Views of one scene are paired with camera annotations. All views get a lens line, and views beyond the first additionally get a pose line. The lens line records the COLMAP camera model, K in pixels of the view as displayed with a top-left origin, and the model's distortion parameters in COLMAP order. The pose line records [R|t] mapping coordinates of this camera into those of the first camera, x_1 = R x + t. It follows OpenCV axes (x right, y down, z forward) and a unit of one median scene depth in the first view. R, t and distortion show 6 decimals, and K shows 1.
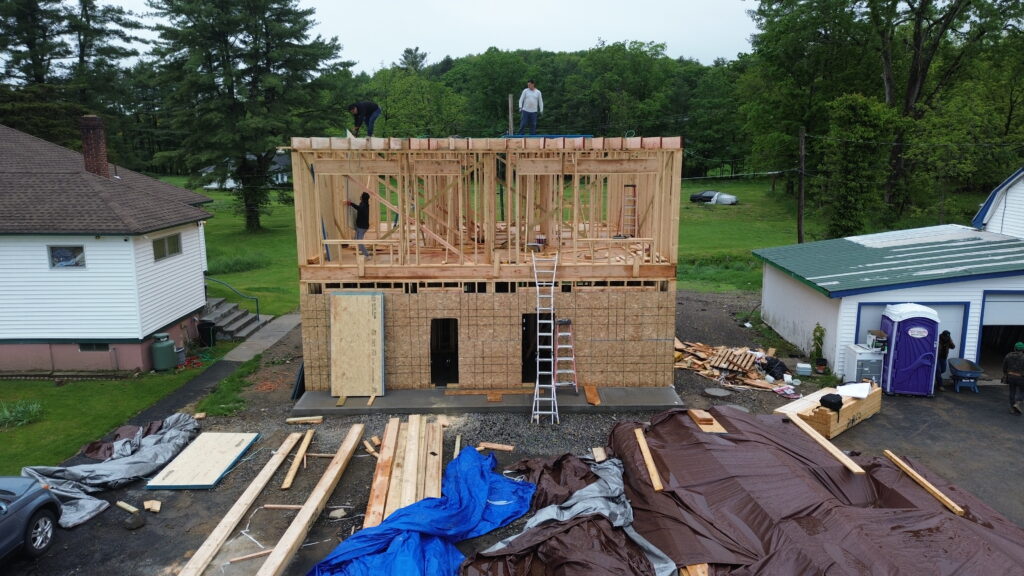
lens RADIAL K [[728.8, 0, 521.1], [0, 728.8, 283.6], [0, 0, 1]] dist [0.032031, -0.004766]
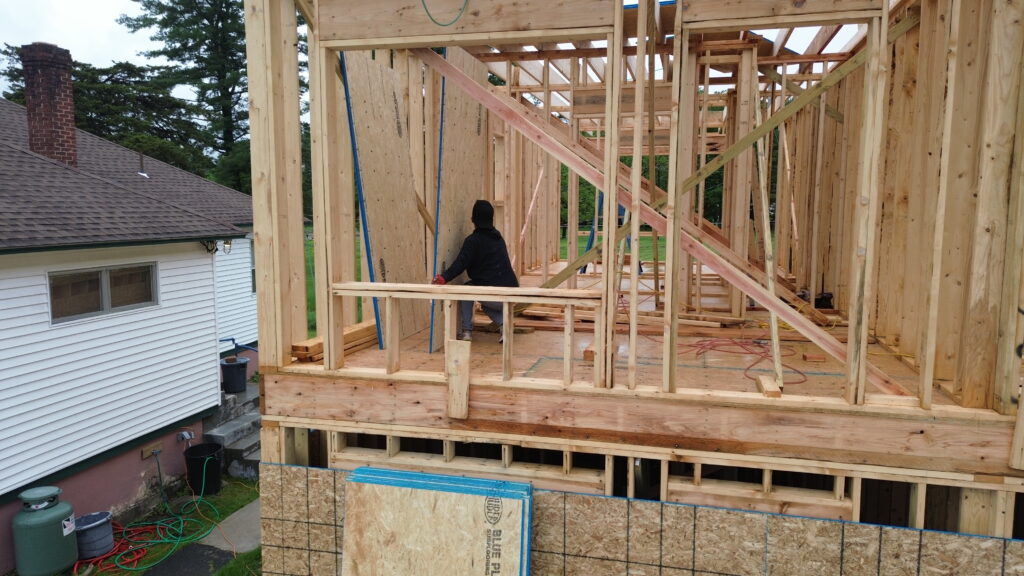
lens RADIAL K [[728.8, 0, 514.8], [0, 728.8, 289.9], [0, 0, 1]] dist [0.032031, -0.004766]
pose [[0.963393, 0.036224, -0.265634, -0.126056], [-0.053733, 0.996814, -0.058946, -0.042970], [0.262652, 0.071061, 0.962270, 0.733821]]
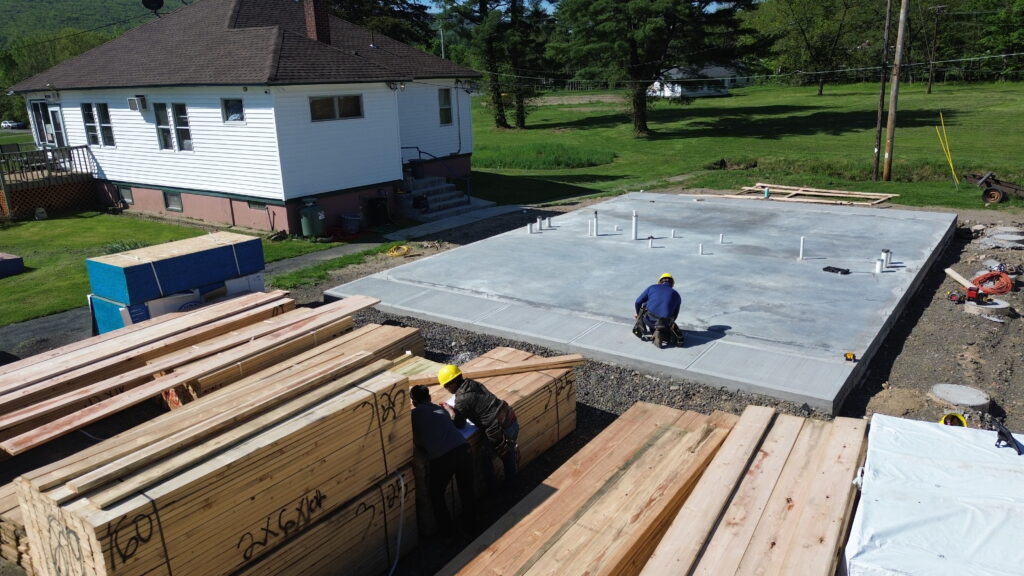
lens RADIAL K [[728.8, 0, 510.2], [0, 728.8, 286.6], [0, 0, 1]] dist [0.032031, -0.004766]
pose [[0.813024, 0.138632, -0.565485, 0.300725], [-0.075346, 0.988124, 0.133917, 0.040910], [0.577334, -0.066270, 0.813814, 0.429024]]
